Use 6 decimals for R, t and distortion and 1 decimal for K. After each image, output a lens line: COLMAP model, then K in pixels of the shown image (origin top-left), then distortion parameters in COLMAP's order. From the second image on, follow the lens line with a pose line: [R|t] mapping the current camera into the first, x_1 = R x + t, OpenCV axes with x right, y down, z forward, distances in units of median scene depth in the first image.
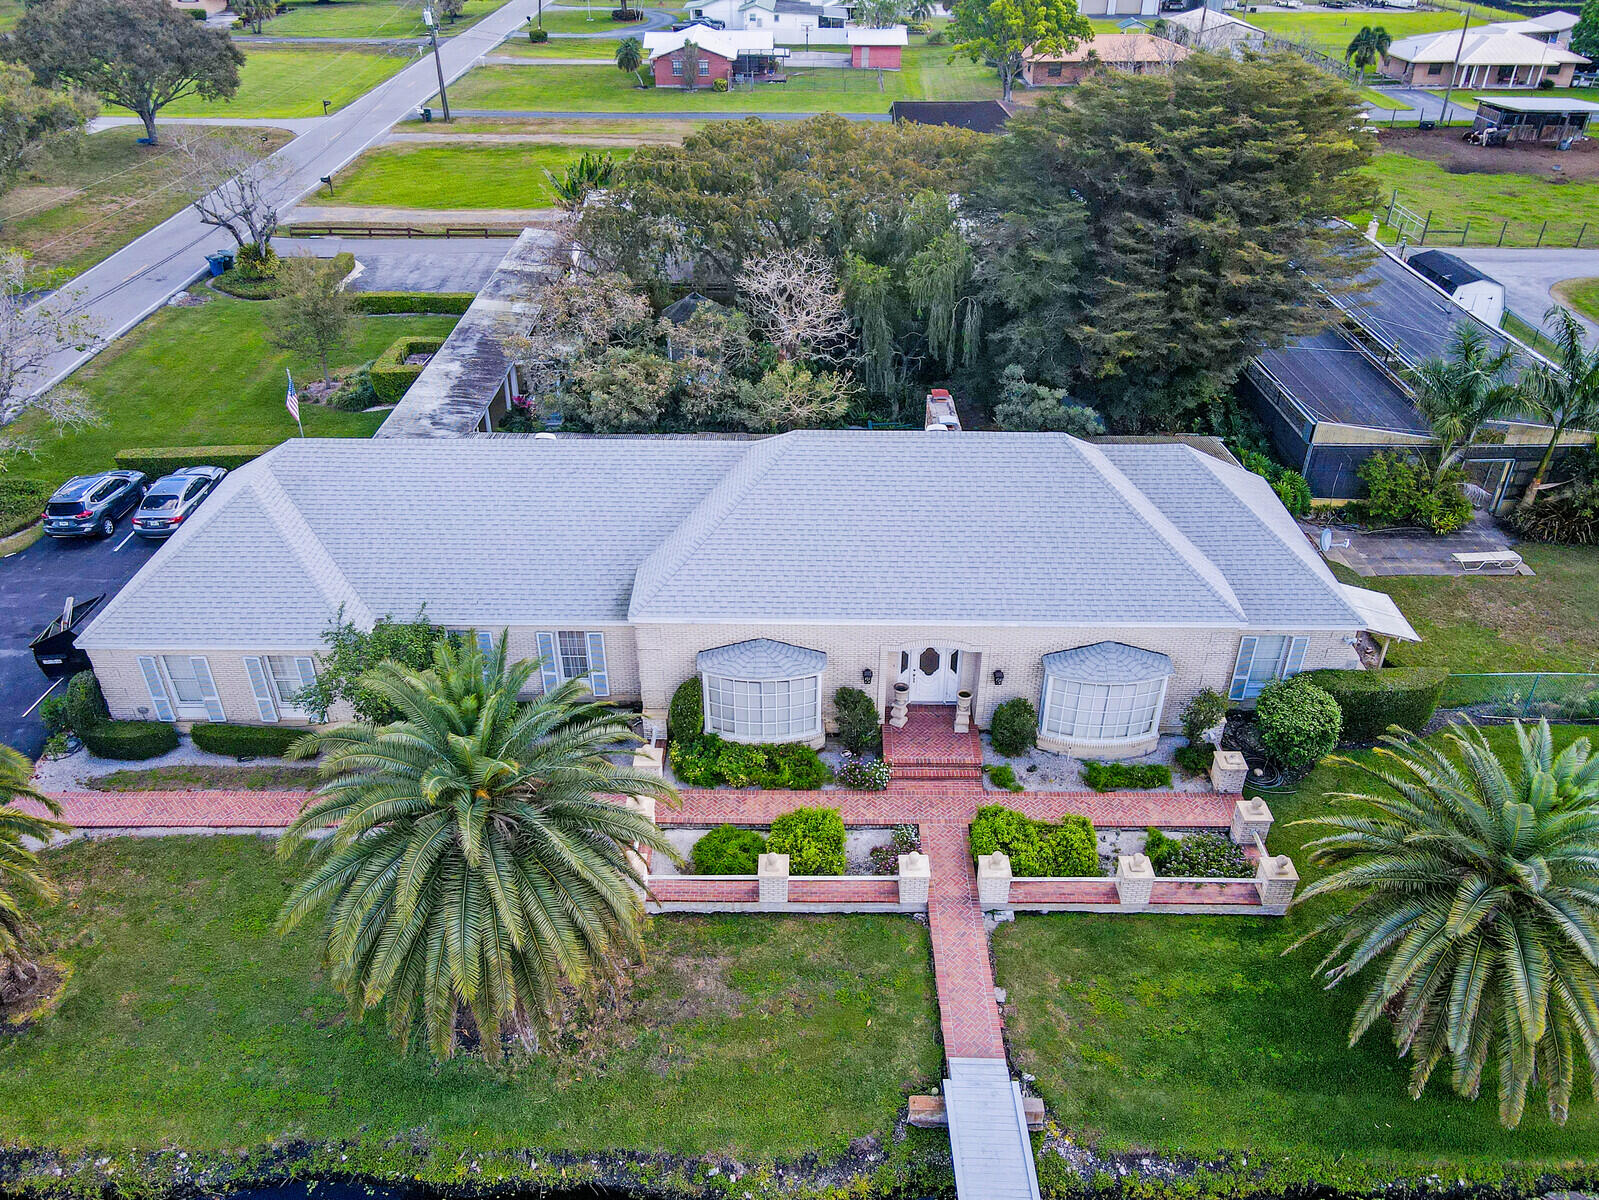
lens RADIAL K [[1170.2, 0, 799.5], [0, 1170.2, 600.0], [0, 0, 1]] dist [0.000580, 0.020478]
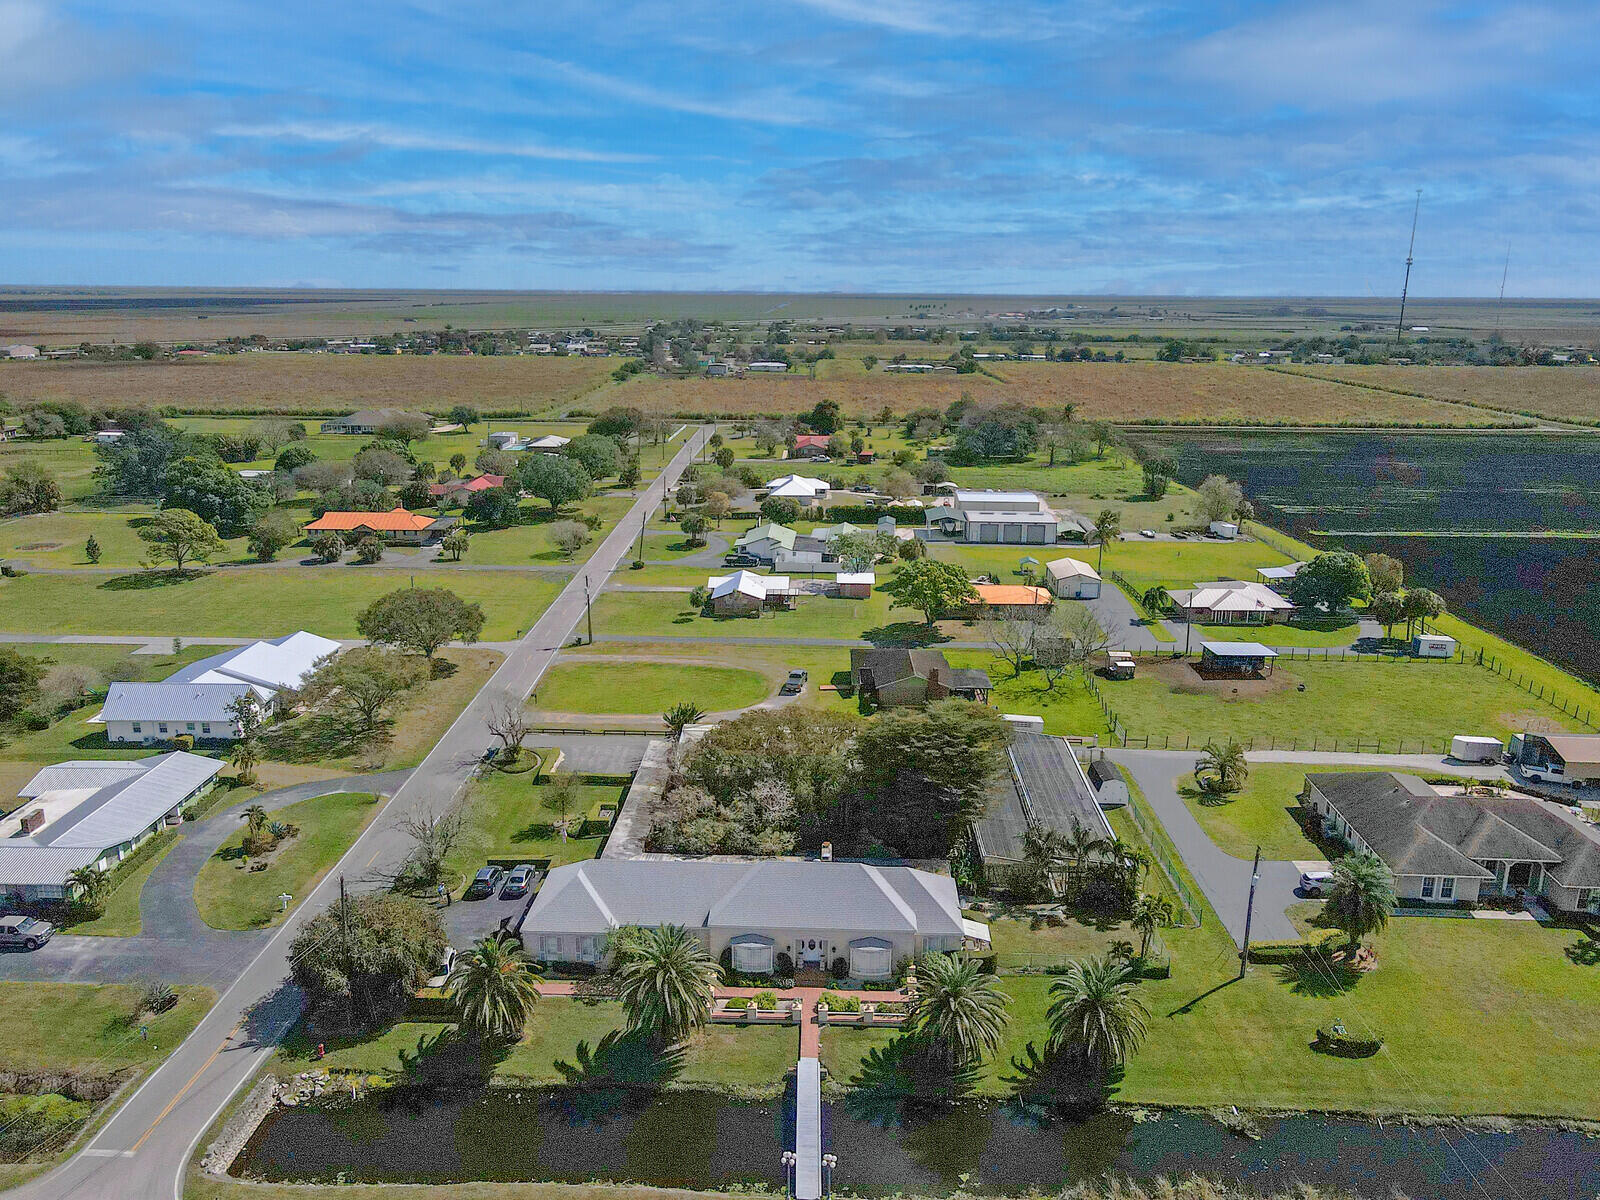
lens RADIAL K [[1171.0, 0, 800.0], [0, 1171.0, 600.0], [0, 0, 1]] dist [0.000580, 0.020478]
pose [[0.999466, 0.010969, -0.030776, 0.164115], [-0.019913, 0.951292, -0.307647, 0.134010], [0.025902, 0.308096, 0.951003, -1.990127]]
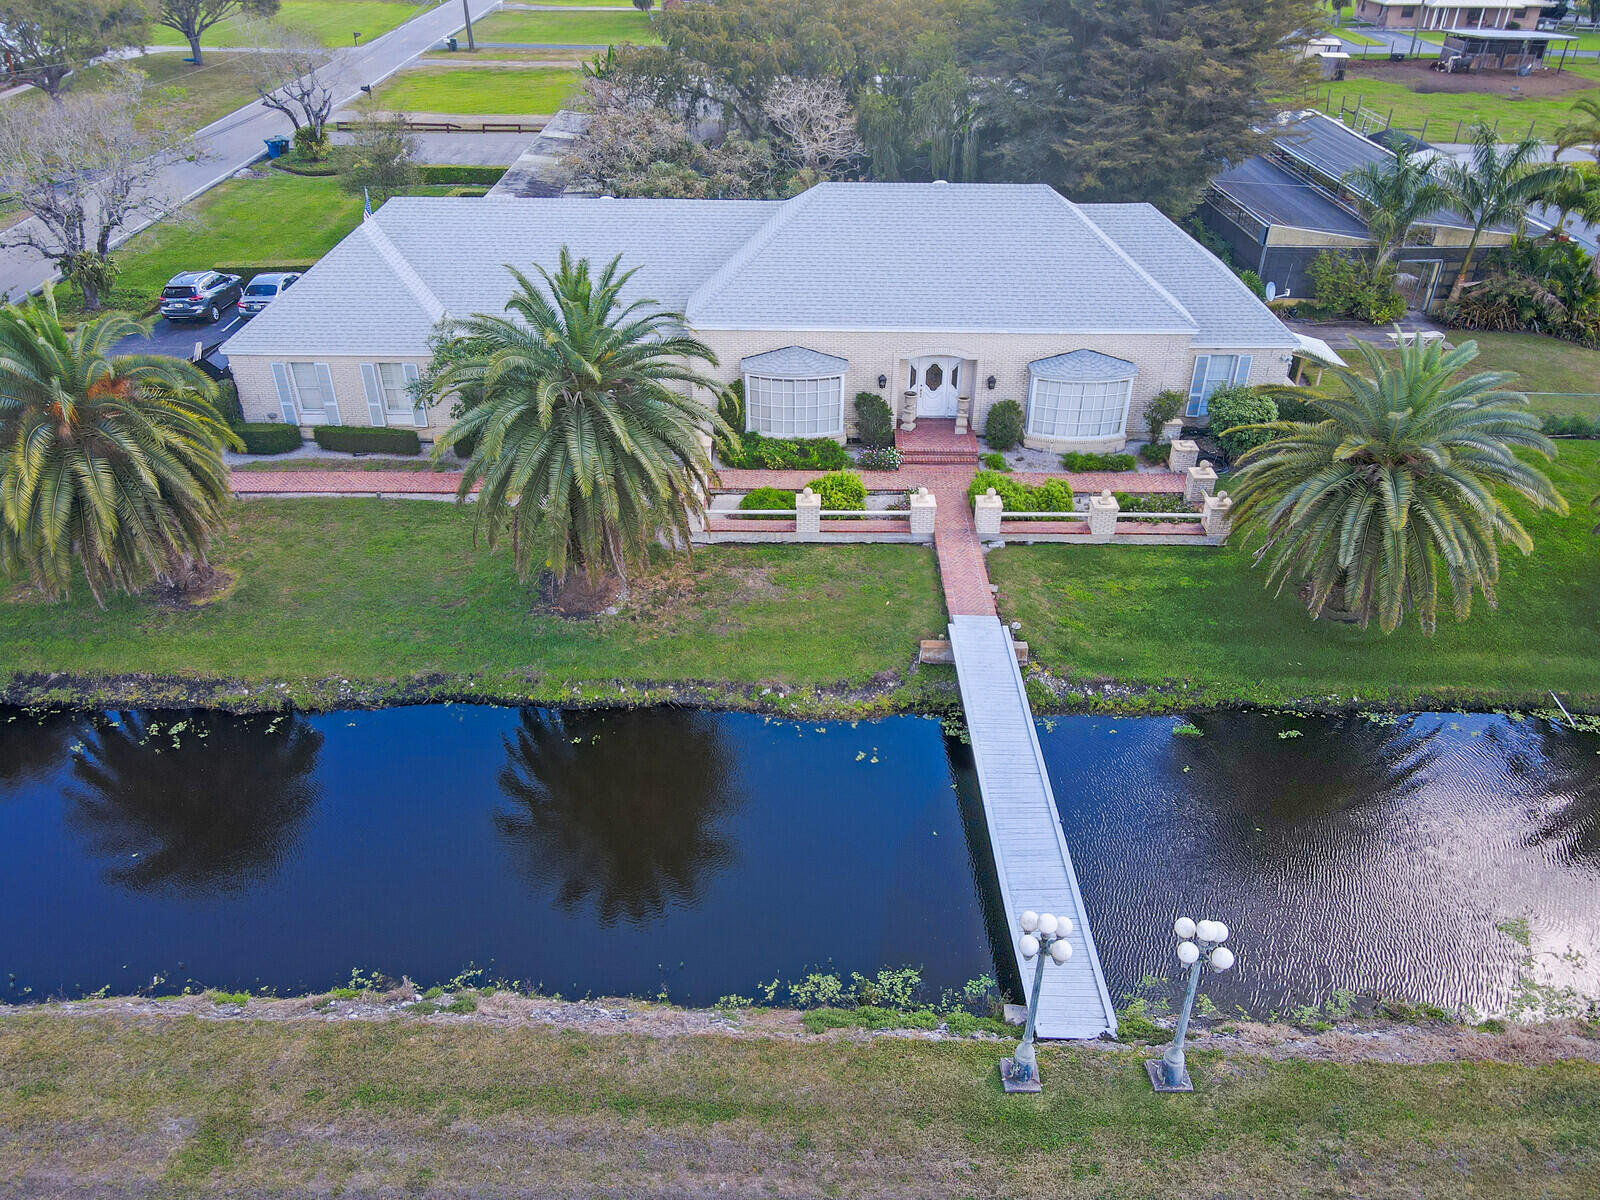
lens RADIAL K [[1171.0, 0, 800.0], [0, 1171.0, 600.0], [0, 0, 1]] dist [0.000580, 0.020478]
pose [[0.999989, 0.000679, 0.004693, -0.031260], [-0.000675, 0.999999, -0.000868, 0.286213], [-0.004694, 0.000865, 0.999989, -0.192486]]
